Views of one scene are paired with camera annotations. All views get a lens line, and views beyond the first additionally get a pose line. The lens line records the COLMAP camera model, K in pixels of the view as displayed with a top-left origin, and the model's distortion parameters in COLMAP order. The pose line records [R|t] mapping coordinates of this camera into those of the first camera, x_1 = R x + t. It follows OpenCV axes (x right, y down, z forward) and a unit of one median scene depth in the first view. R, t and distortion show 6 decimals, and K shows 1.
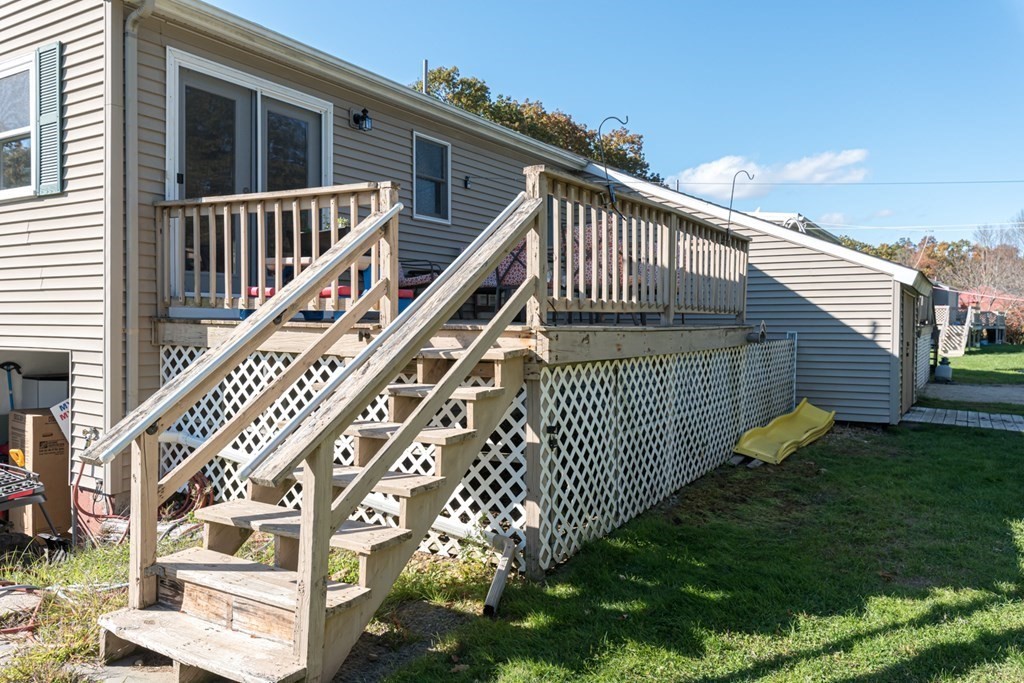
lens RADIAL K [[756.8, 0, 507.6], [0, 756.8, 334.5], [0, 0, 1]] dist [0.018410, -0.008562]
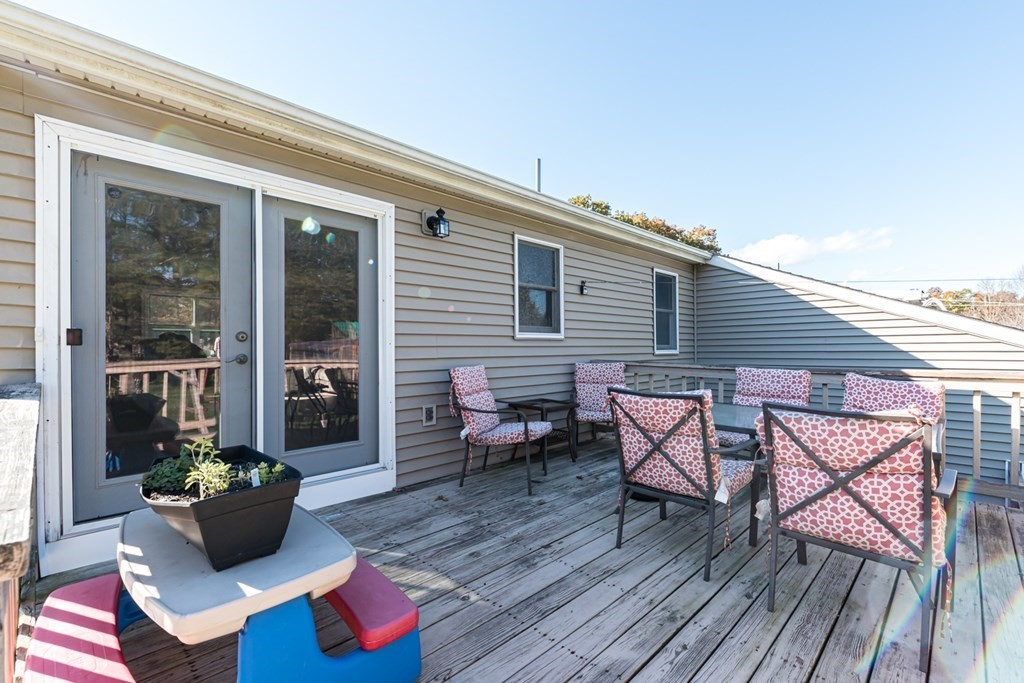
lens RADIAL K [[439.2, 0, 508.5], [0, 439.2, 343.5], [0, 0, 1]] dist [0.005230, -0.000194]
pose [[0.967701, -0.006580, -0.252015, -0.010235], [0.000246, 0.999684, -0.025156, -0.136382], [0.252101, 0.024281, 0.967396, 0.535170]]
